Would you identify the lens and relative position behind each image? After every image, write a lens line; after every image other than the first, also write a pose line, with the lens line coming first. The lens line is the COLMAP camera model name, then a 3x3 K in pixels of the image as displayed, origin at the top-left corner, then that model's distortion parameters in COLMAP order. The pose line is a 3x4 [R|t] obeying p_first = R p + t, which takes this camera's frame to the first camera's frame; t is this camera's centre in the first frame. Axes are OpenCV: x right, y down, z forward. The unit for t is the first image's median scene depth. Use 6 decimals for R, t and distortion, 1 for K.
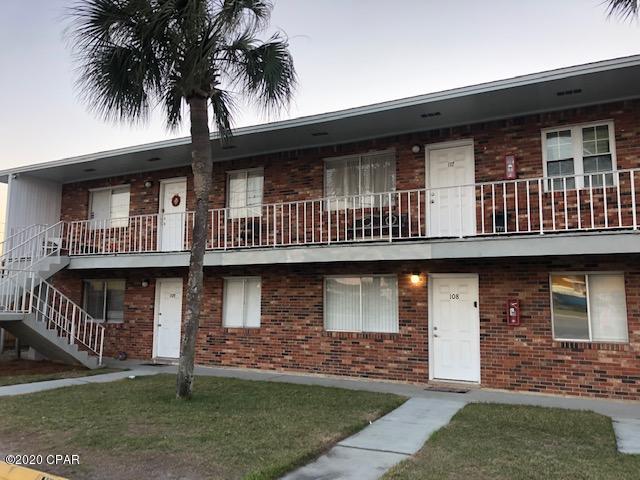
lens RADIAL K [[464.2, 0, 320.8], [0, 464.2, 262.1], [0, 0, 1]] dist [0.003807, -0.001618]
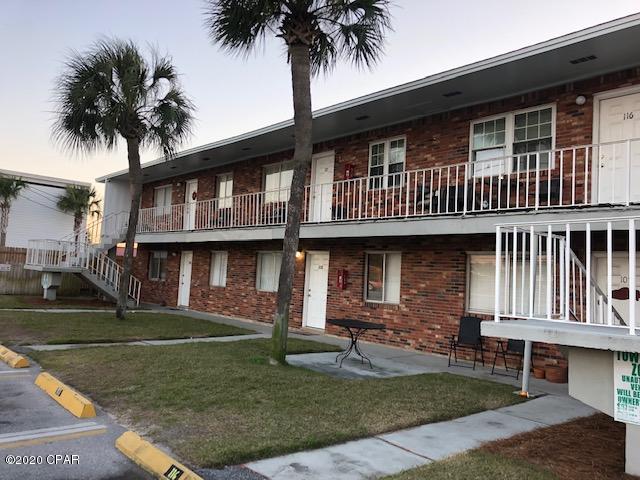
lens RADIAL K [[522.5, 0, 320.3], [0, 522.5, 235.5], [0, 0, 1]] dist [-0.003019, -0.003846]
pose [[0.917859, 0.002260, -0.396901, 0.796208], [0.001504, 0.999957, 0.009172, -0.029962], [0.396904, -0.009016, 0.917816, -0.360503]]
